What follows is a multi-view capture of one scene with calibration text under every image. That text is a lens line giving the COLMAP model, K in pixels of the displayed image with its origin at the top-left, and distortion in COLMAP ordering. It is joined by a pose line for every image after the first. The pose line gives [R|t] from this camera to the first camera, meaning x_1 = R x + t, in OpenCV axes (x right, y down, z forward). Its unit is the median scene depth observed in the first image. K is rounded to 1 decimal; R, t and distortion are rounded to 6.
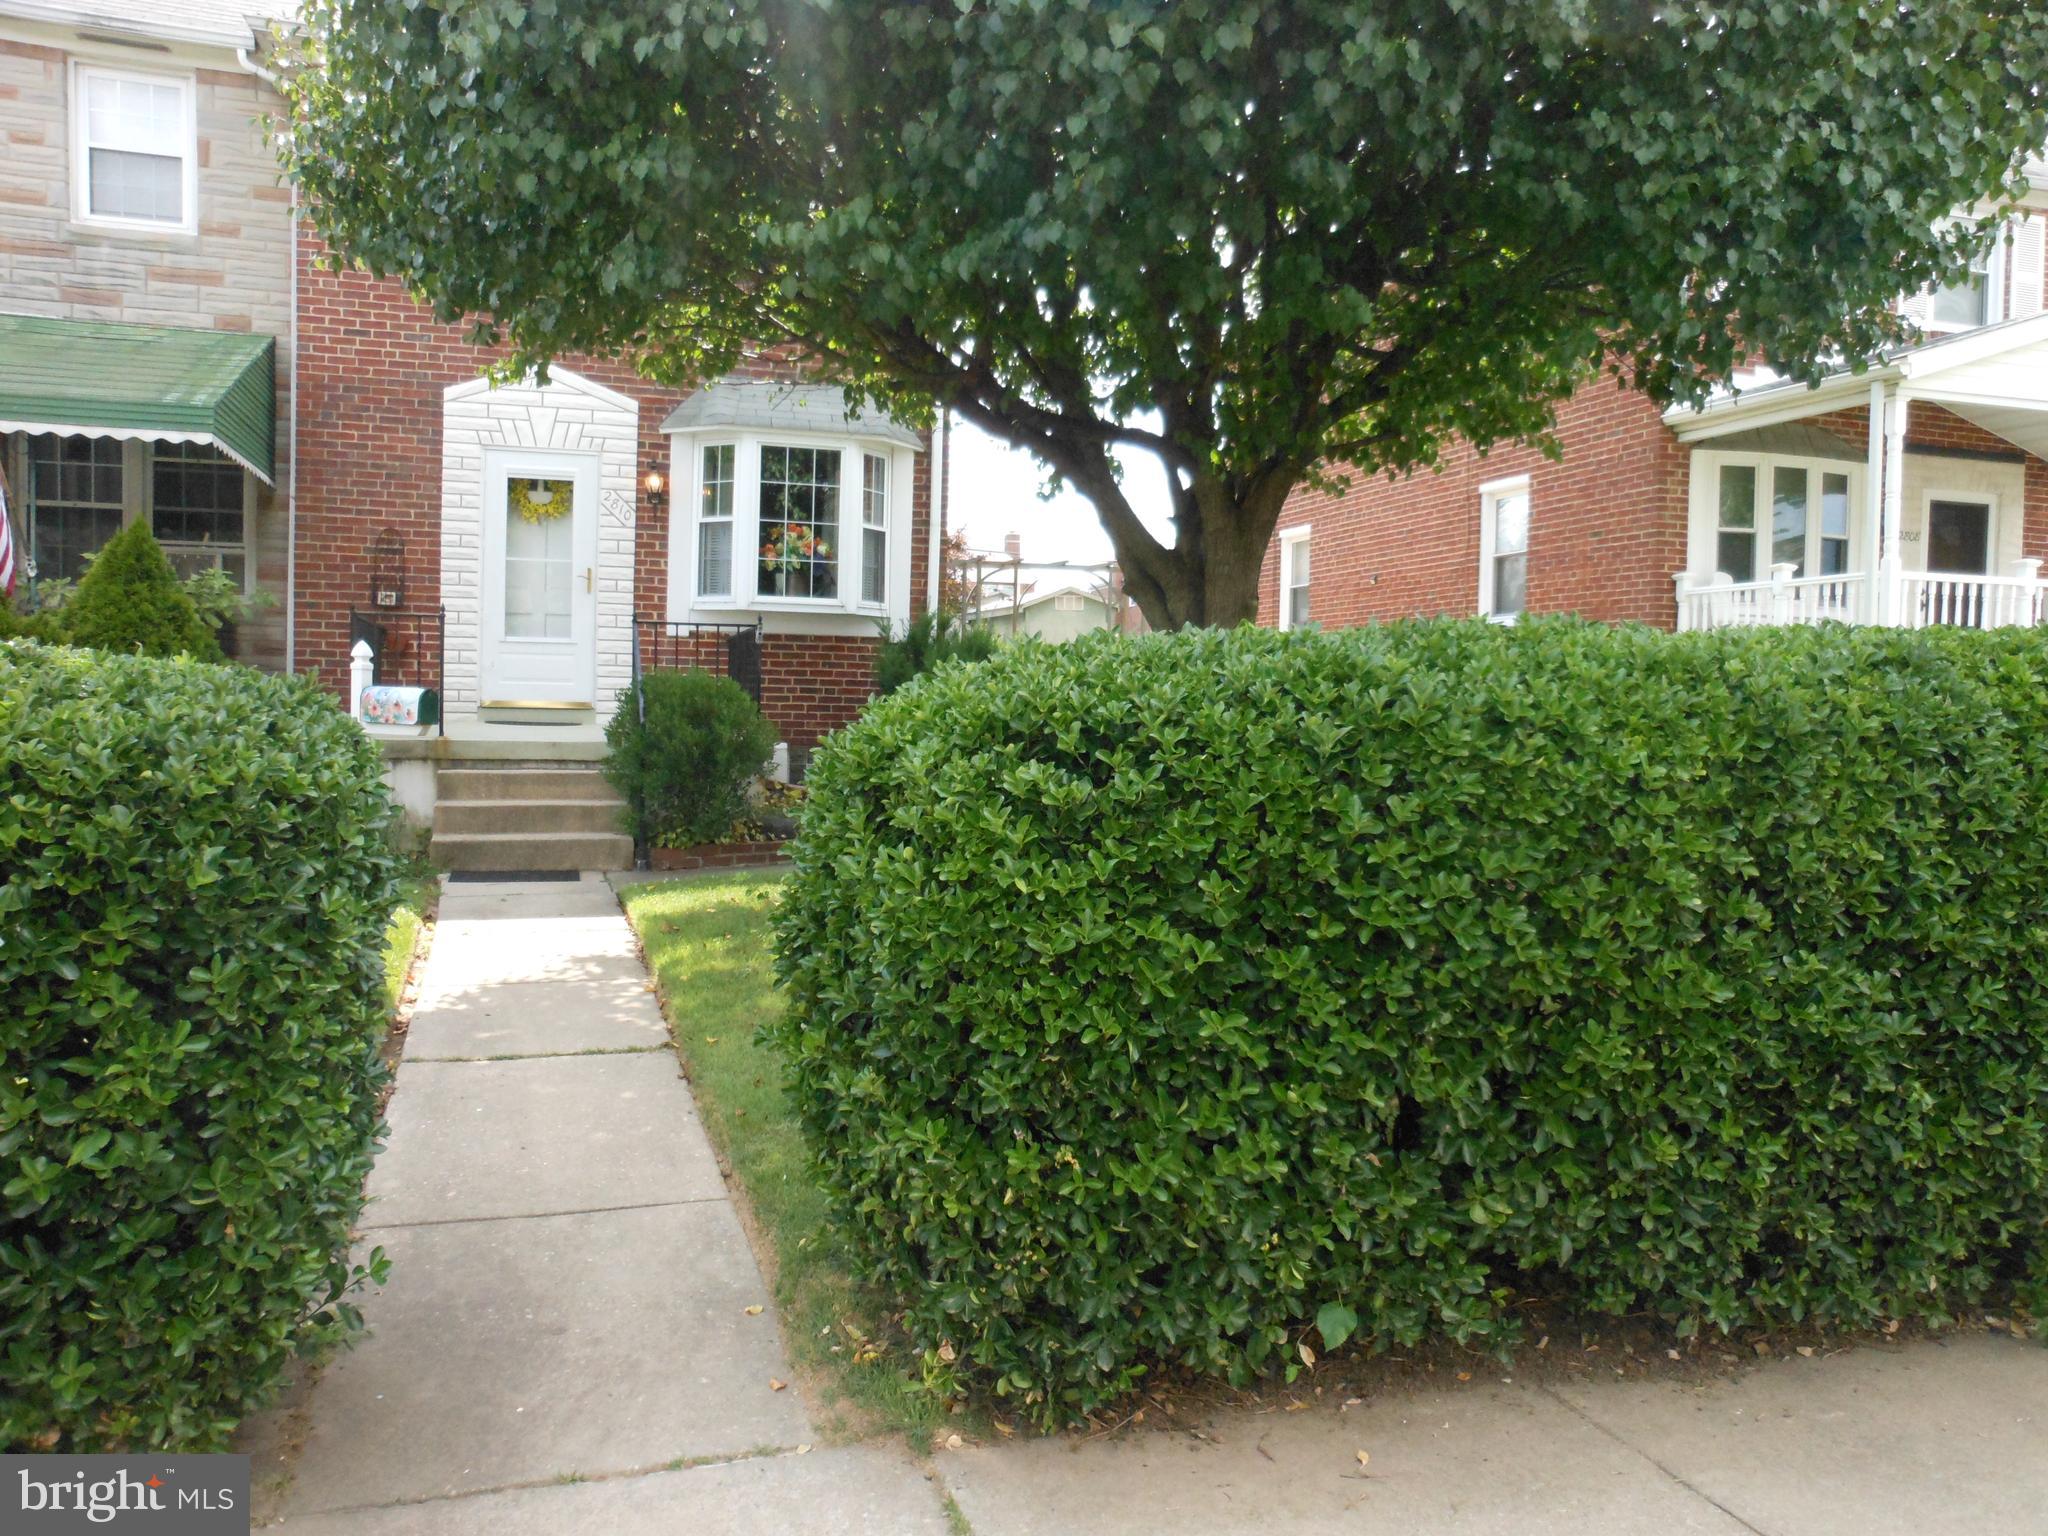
lens RADIAL K [[1710.2, 0, 1005.2], [0, 1710.2, 741.9], [0, 0, 1]] dist [-0.047553, 0.170972]
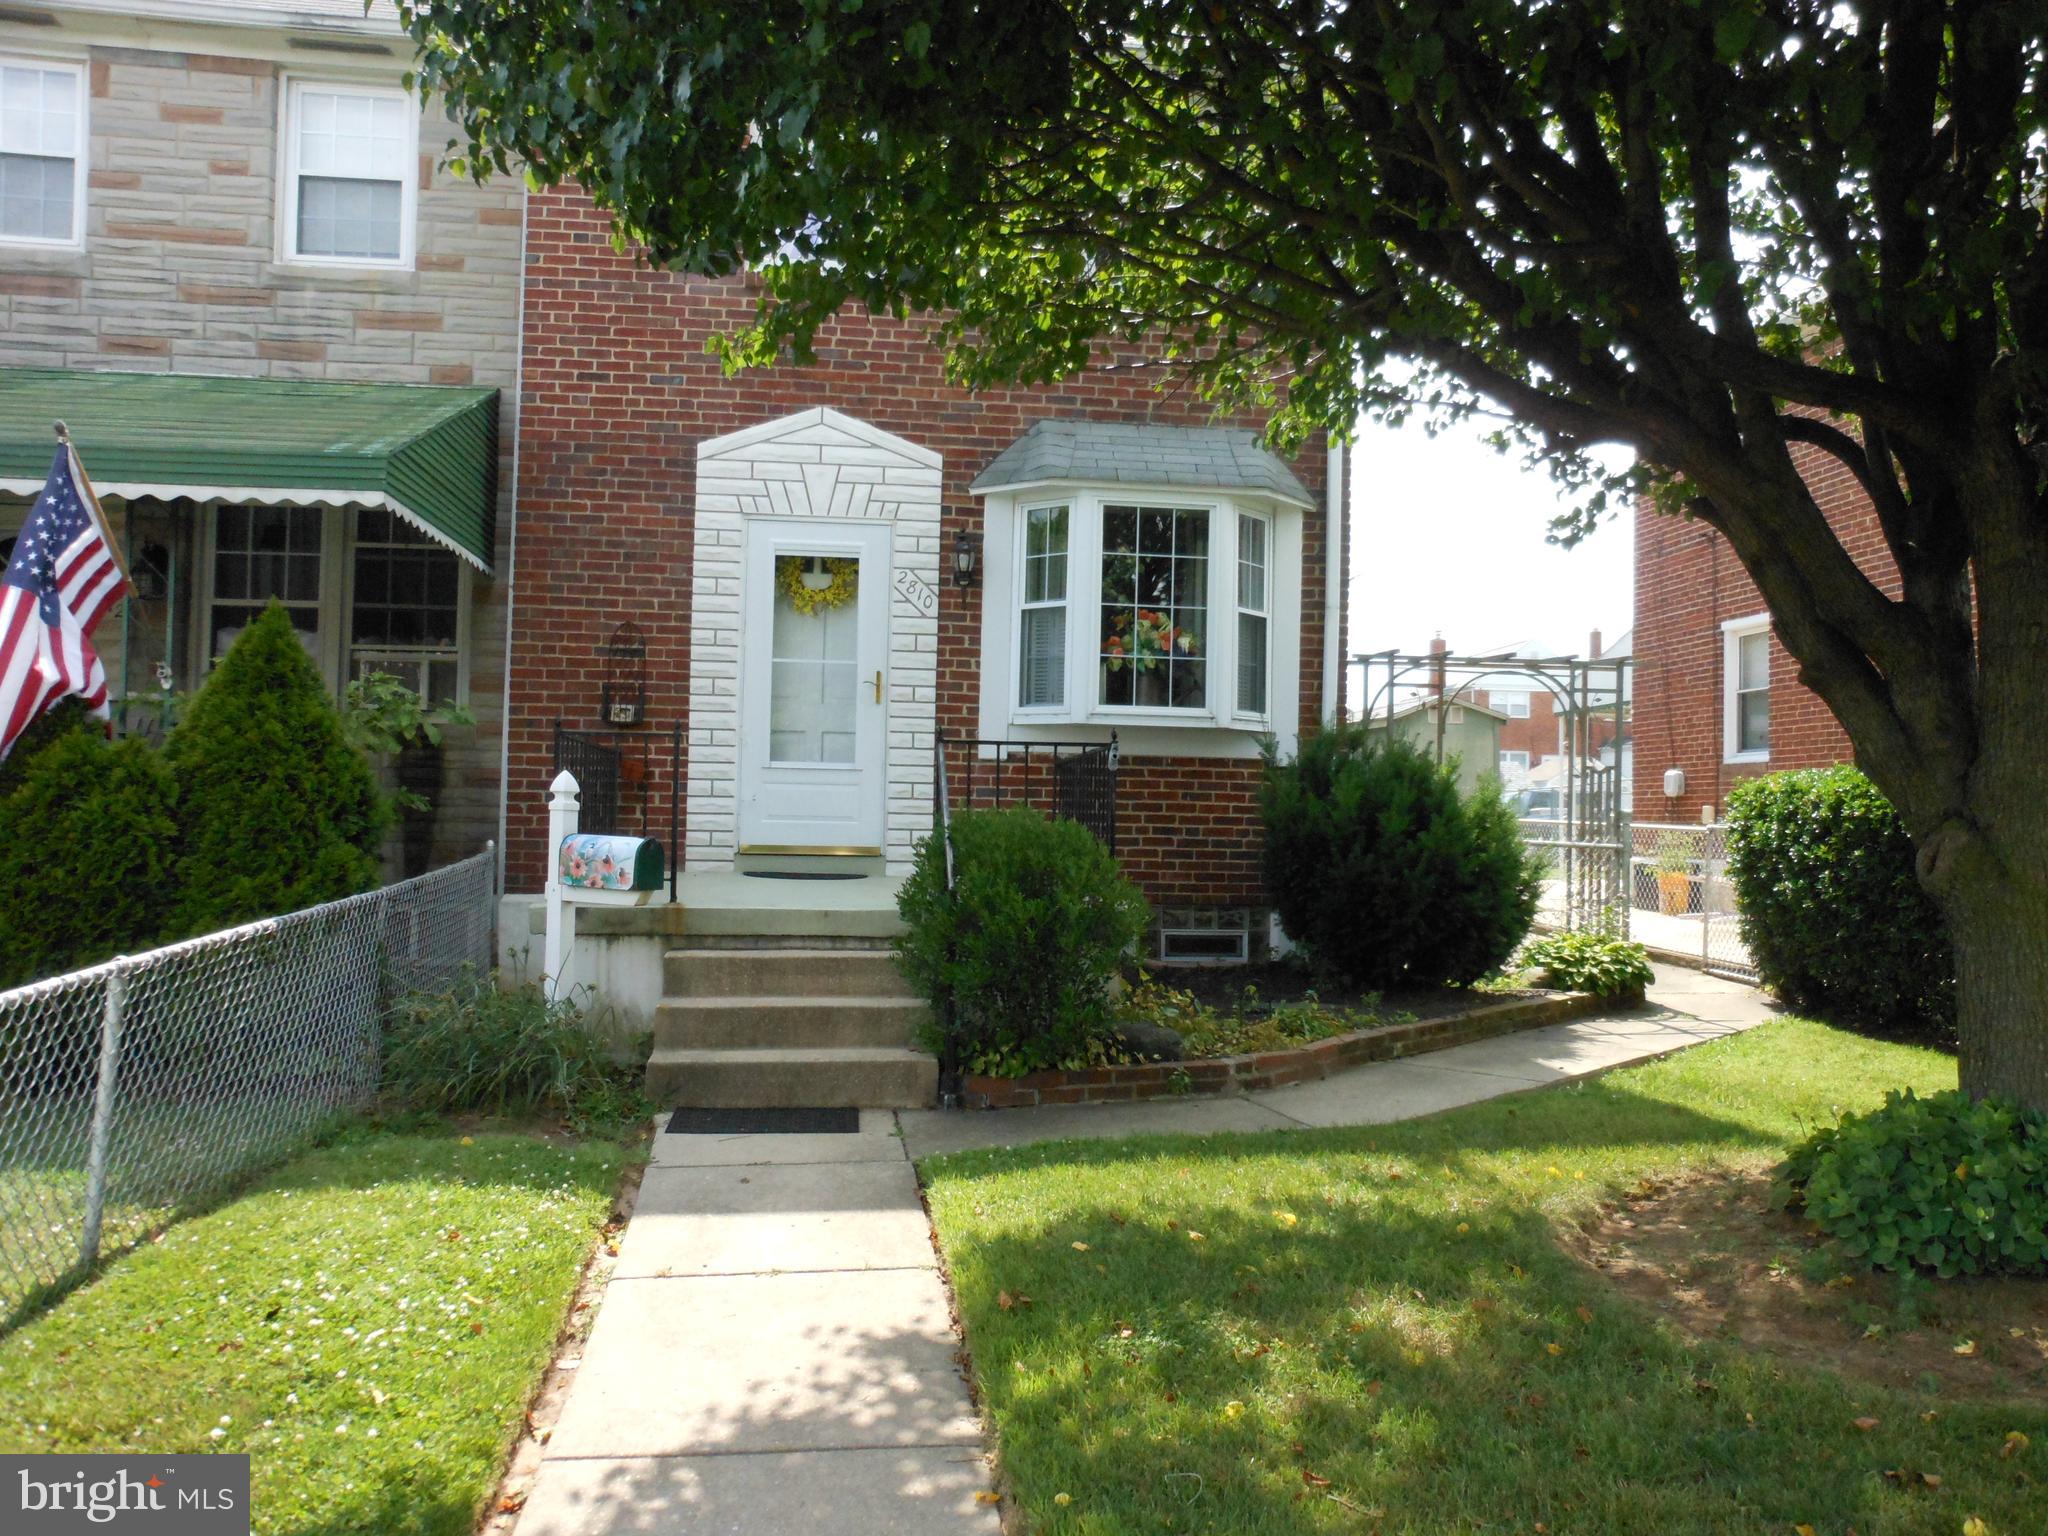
lens RADIAL K [[1710.2, 0, 1005.2], [0, 1710.2, 741.9], [0, 0, 1]] dist [-0.047553, 0.170972]
pose [[0.986123, -0.008404, -0.165804, -0.062941], [-0.003238, 0.997554, -0.069822, -0.017646], [0.165985, 0.069390, 0.983684, 0.265475]]
